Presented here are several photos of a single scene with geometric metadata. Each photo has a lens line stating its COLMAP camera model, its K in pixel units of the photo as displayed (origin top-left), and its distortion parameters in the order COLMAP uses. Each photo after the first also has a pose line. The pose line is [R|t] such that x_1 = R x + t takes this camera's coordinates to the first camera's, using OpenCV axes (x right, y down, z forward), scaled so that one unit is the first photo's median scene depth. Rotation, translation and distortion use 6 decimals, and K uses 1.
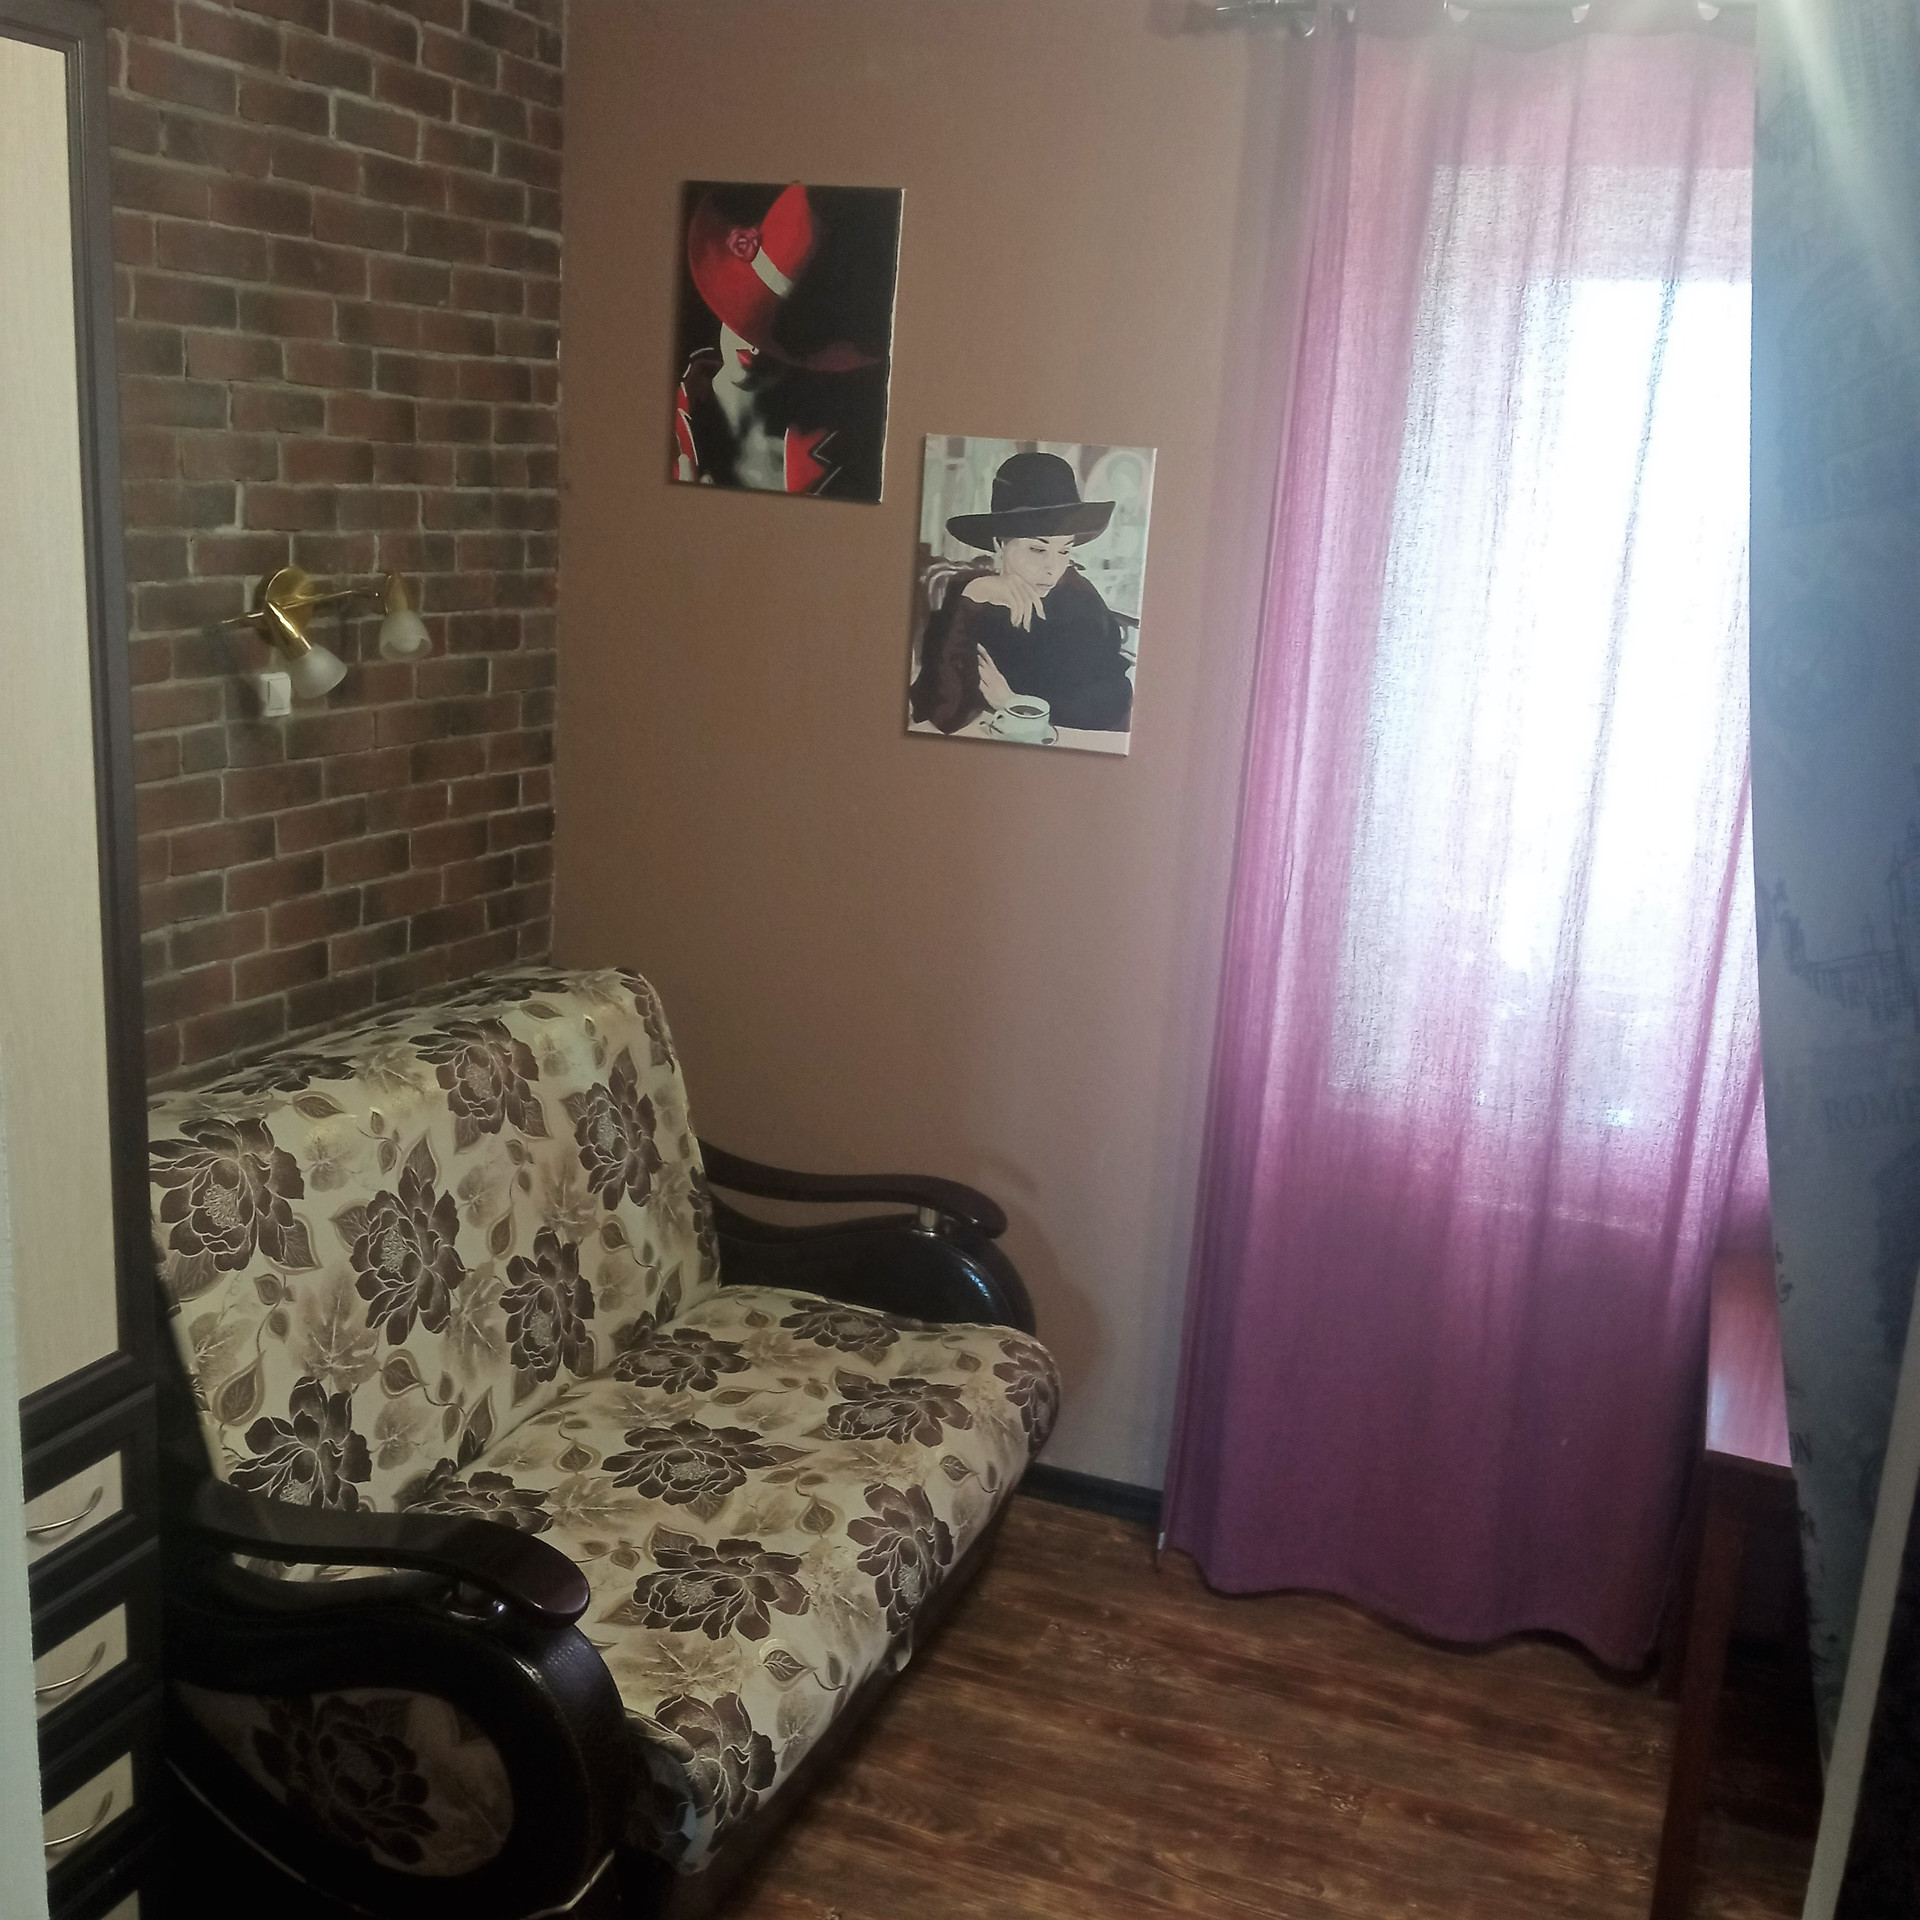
lens RADIAL K [[2065.1, 0, 962.8], [0, 2065.1, 960.3], [0, 0, 1]] dist [0.049348, 0.000000]
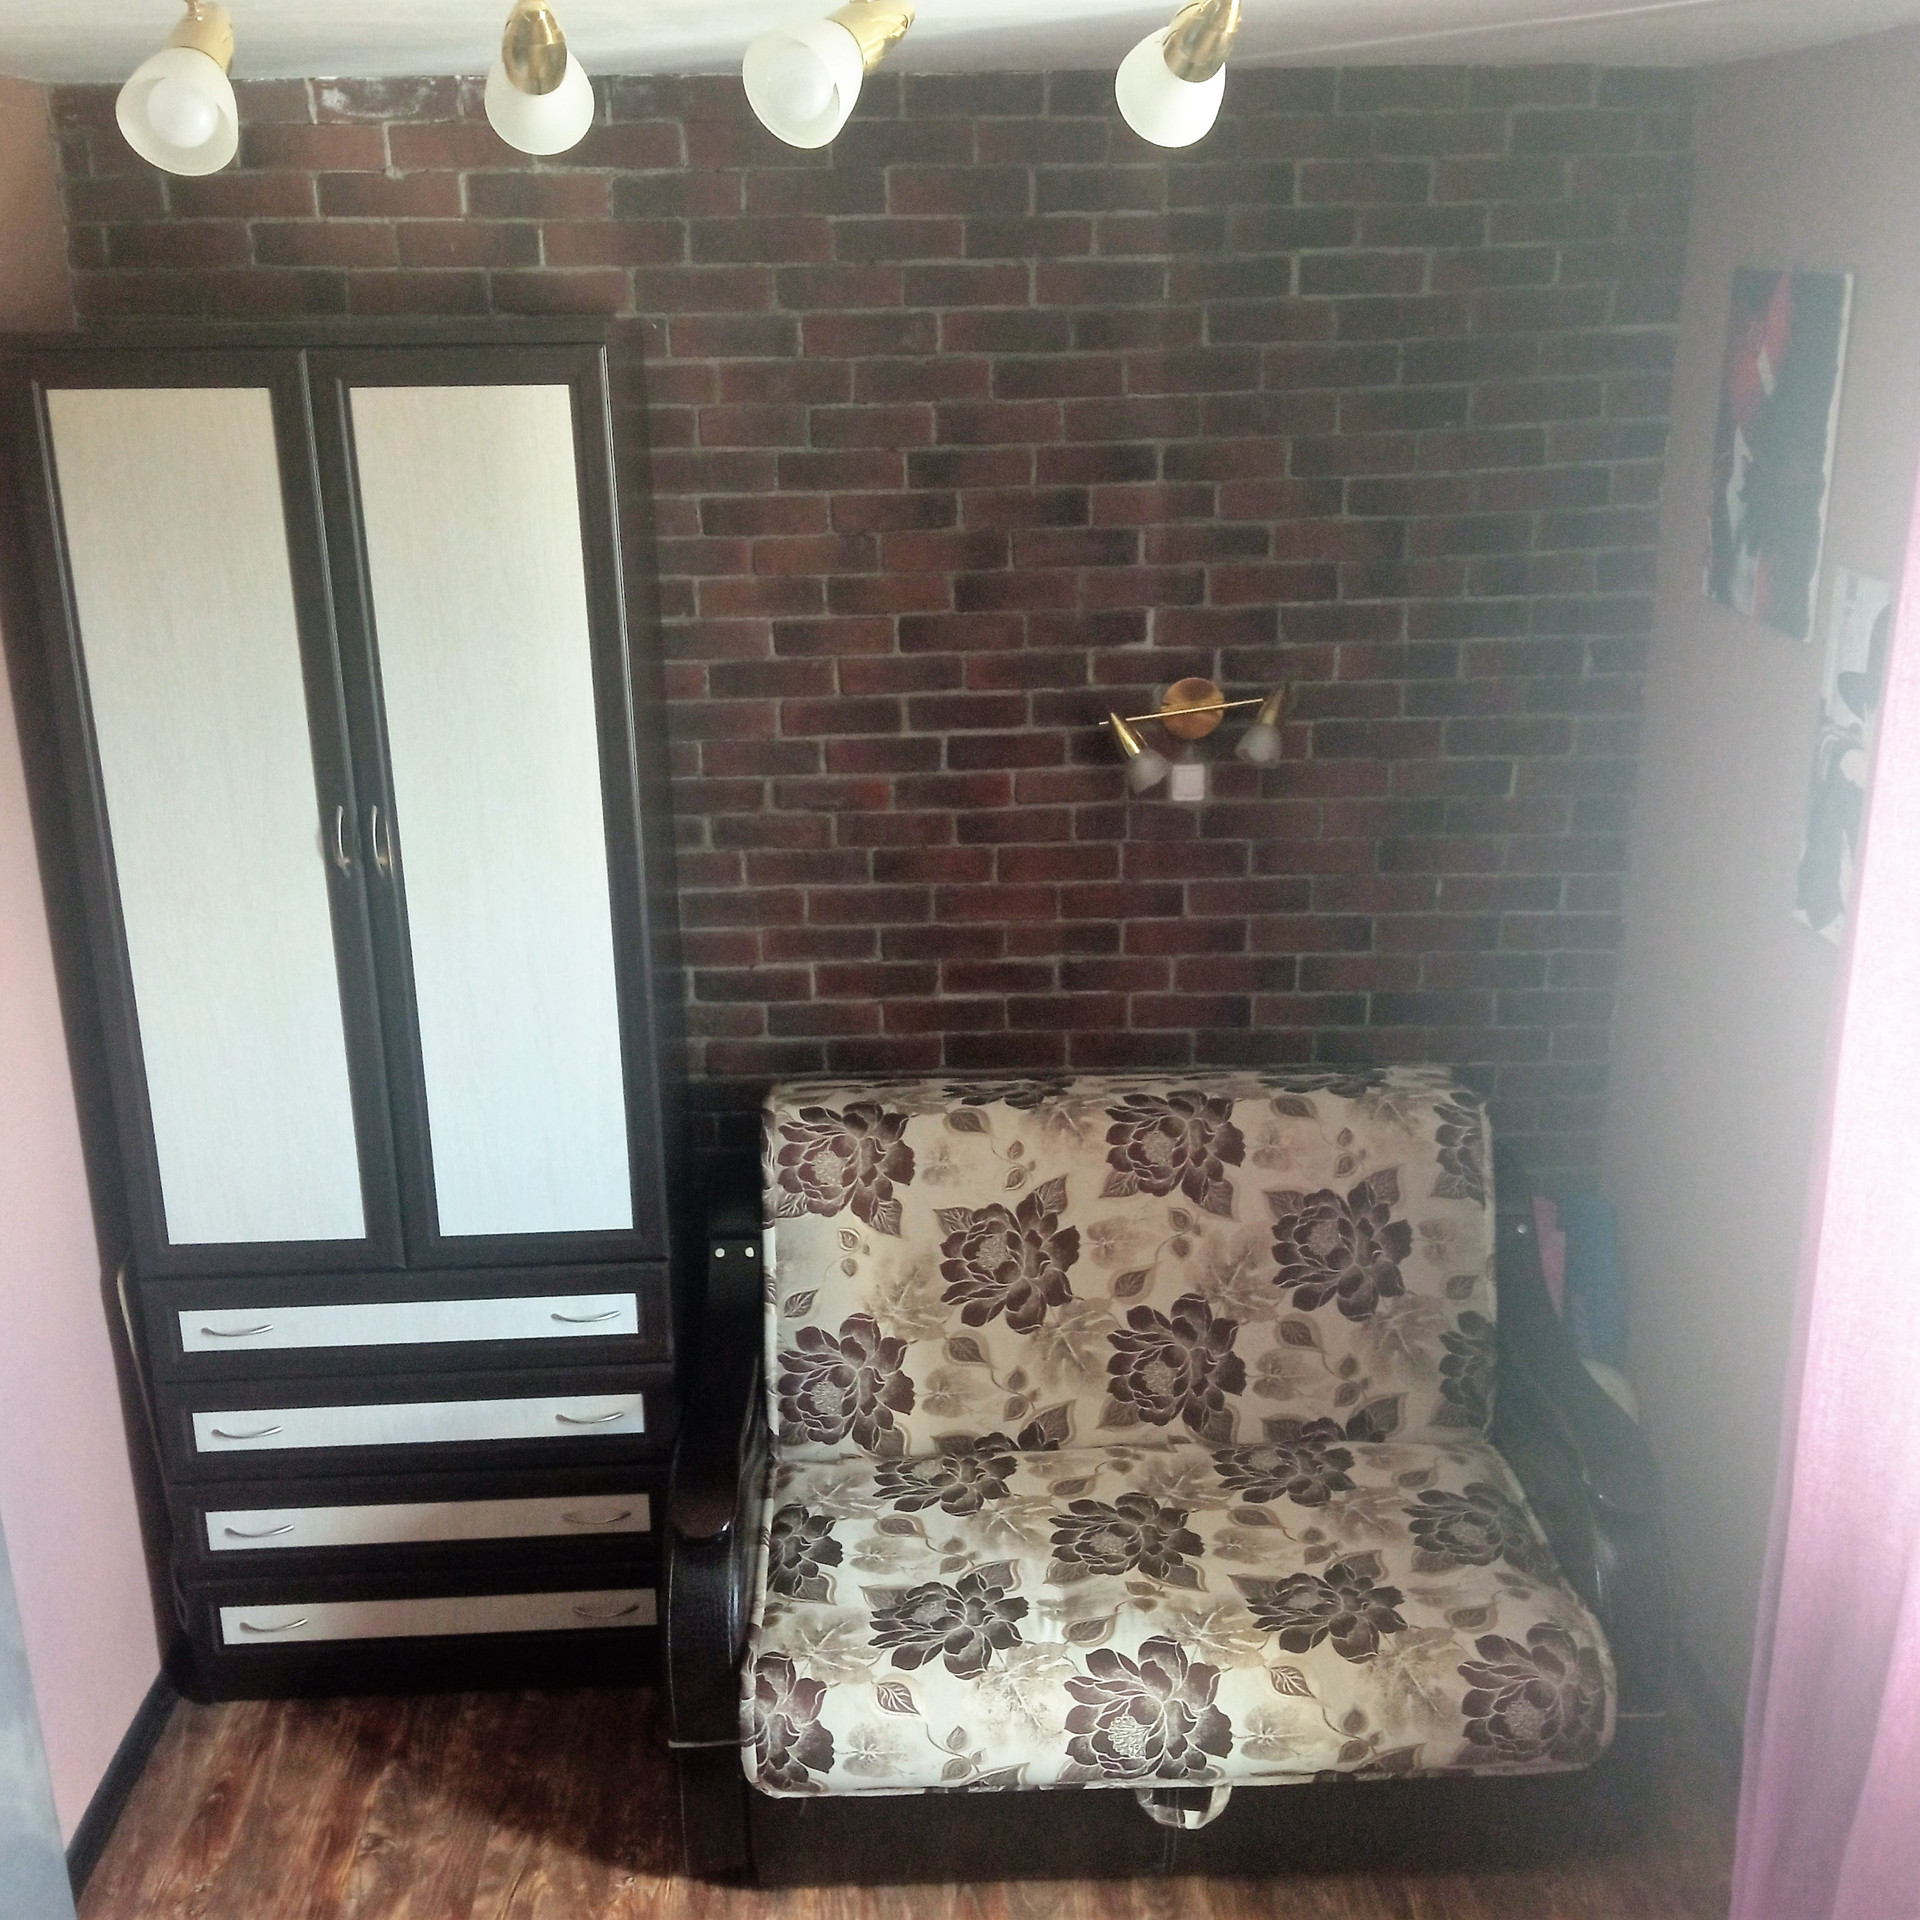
lens RADIAL K [[2065.1, 0, 970.5], [0, 2065.1, 974.9], [0, 0, 1]] dist [0.049348, 0.000000]
pose [[0.391895, 0.228219, -0.891255, 0.718176], [-0.174207, 0.969627, 0.171687, -0.211491], [0.903366, 0.087980, 0.419749, 0.430508]]
